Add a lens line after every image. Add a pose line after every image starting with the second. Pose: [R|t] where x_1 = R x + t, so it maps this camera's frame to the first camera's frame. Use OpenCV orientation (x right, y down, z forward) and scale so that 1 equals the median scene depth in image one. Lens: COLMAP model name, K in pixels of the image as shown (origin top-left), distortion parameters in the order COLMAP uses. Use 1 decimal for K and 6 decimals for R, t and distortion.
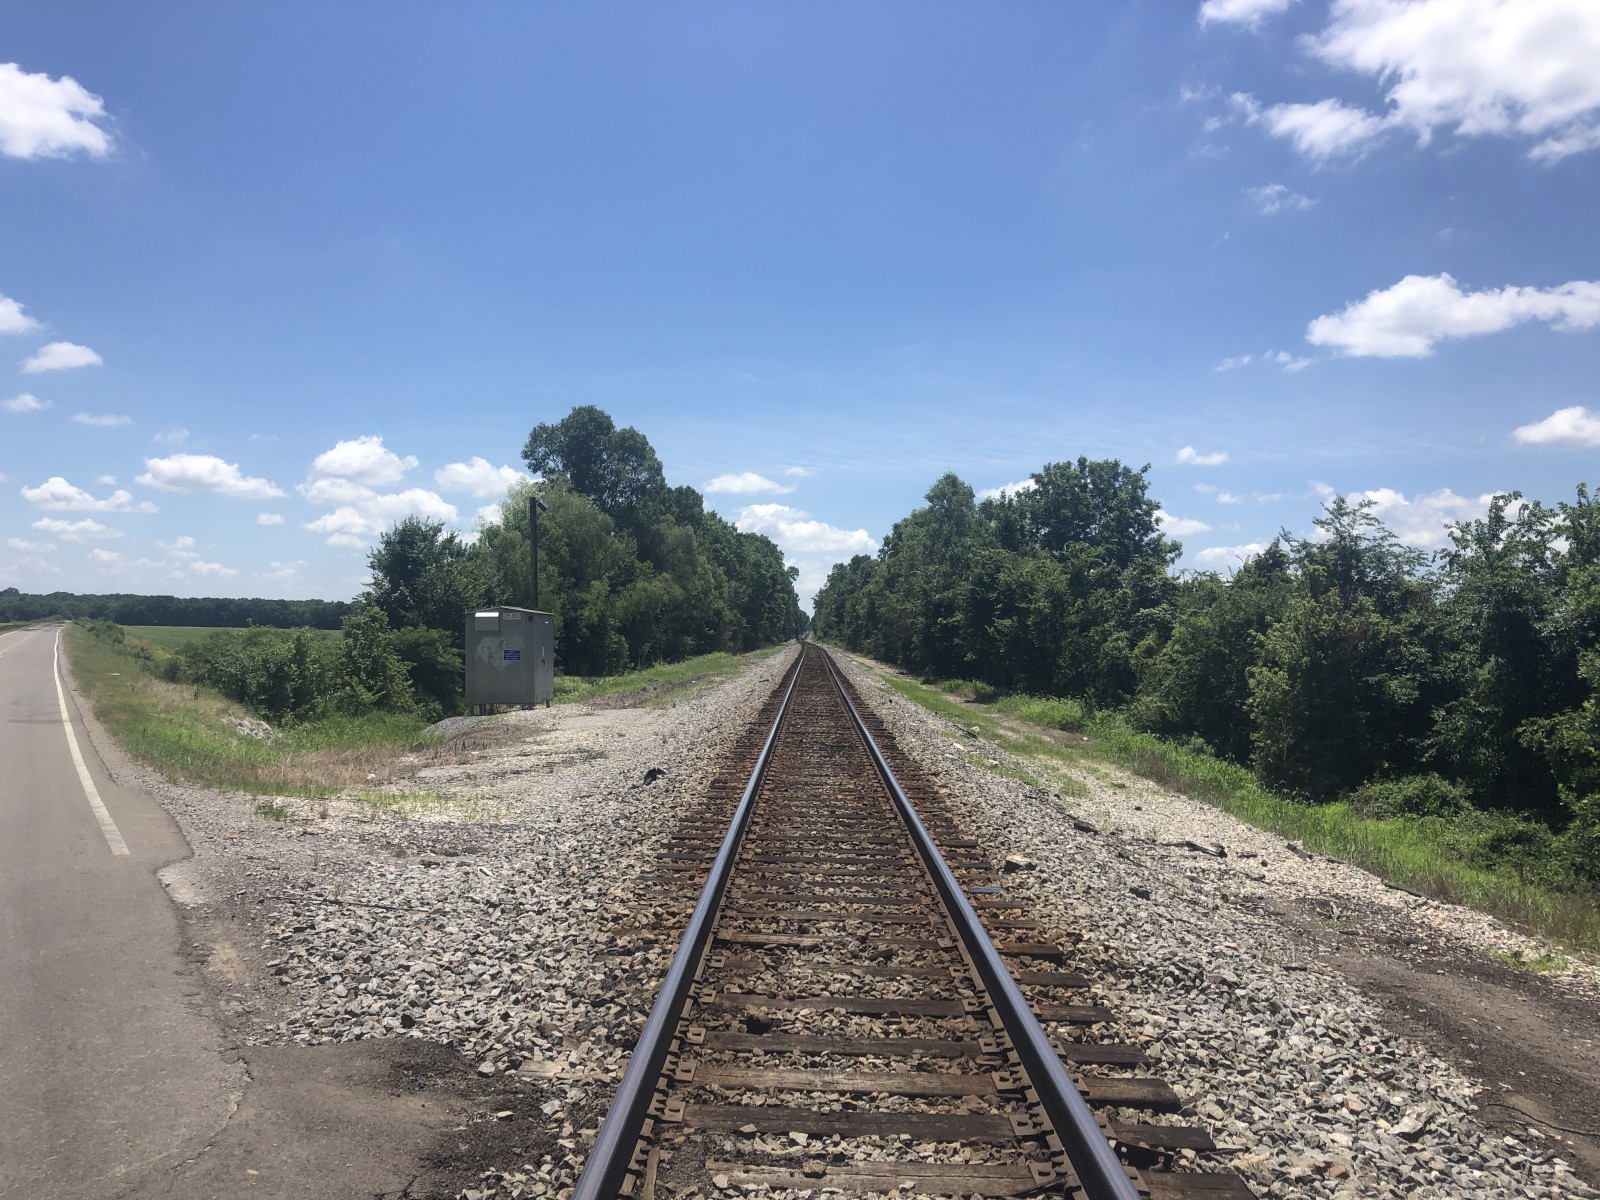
lens RADIAL K [[1326.4, 0, 791.0], [0, 1326.4, 591.1], [0, 0, 1]] dist [0.059809, -0.060105]
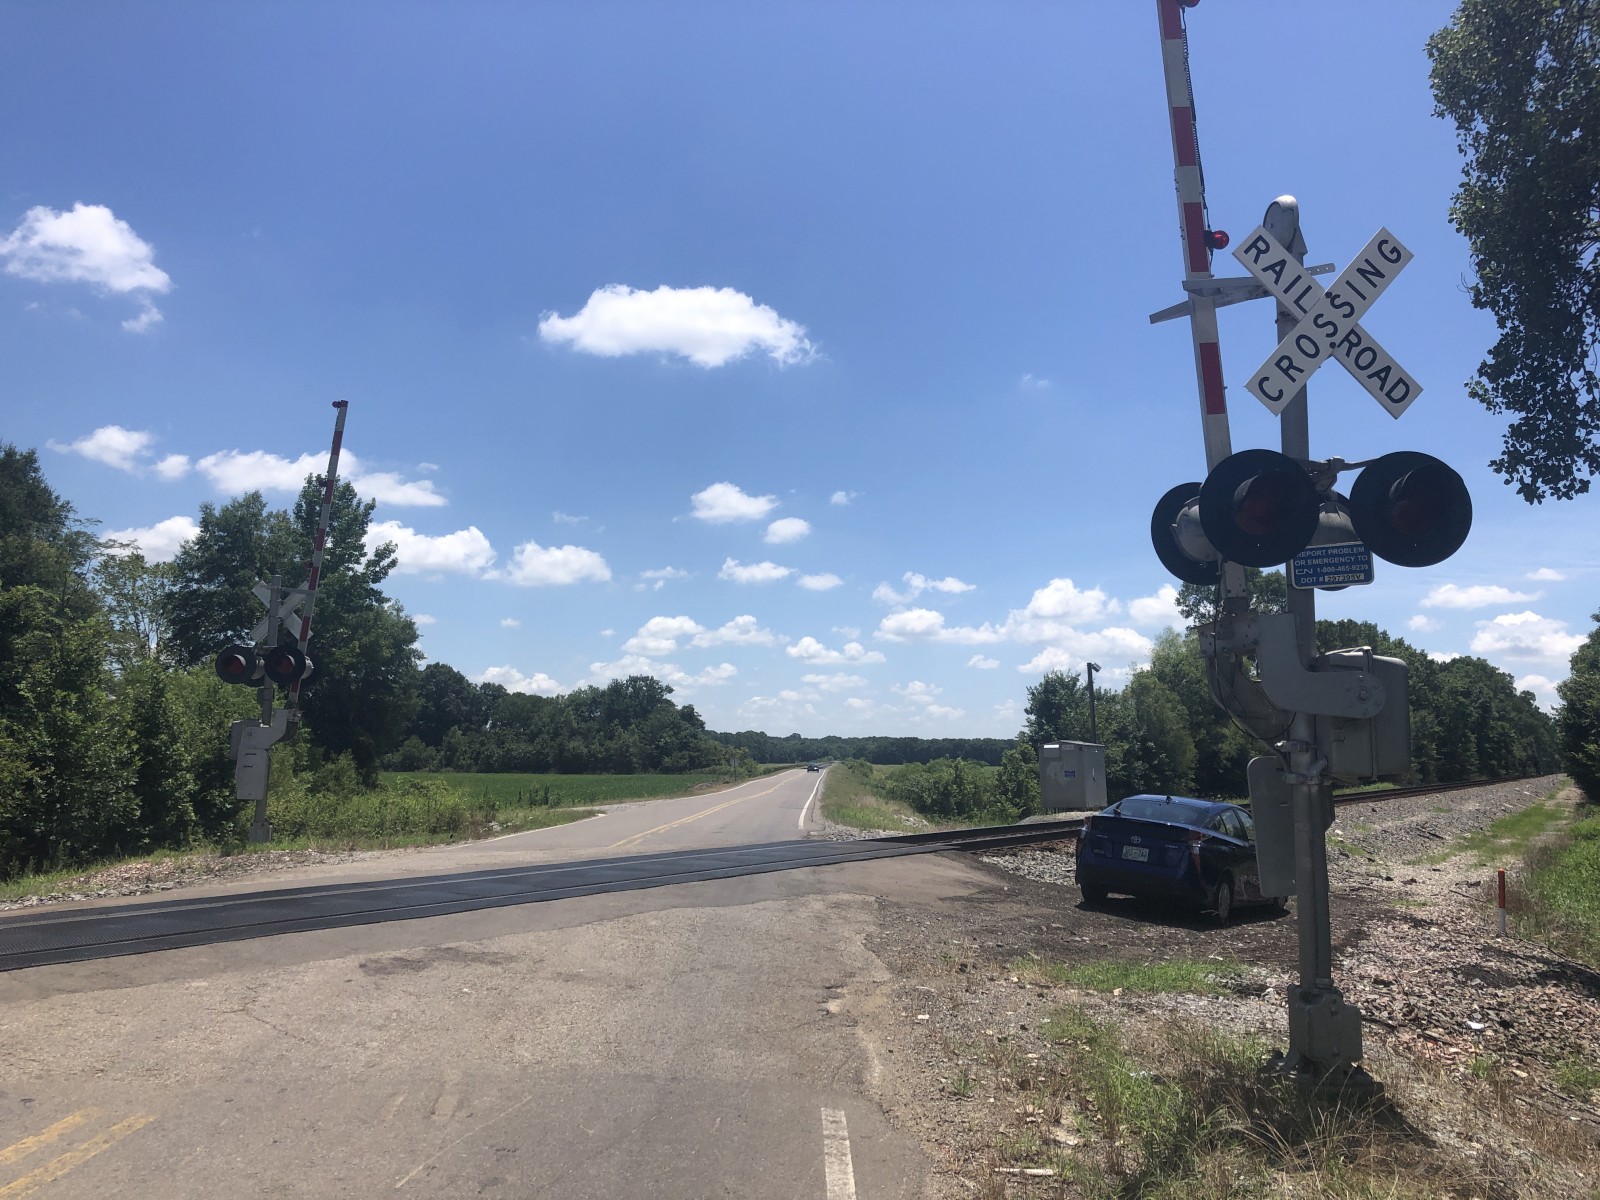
lens RADIAL K [[1326.4, 0, 809.9], [0, 1326.4, 566.4], [0, 0, 1]] dist [0.059809, -0.060105]
pose [[0.870655, -0.085490, -0.484408, 0.104547], [0.027076, 0.991618, -0.126339, -0.000490], [0.491148, 0.096881, 0.865672, -0.168766]]
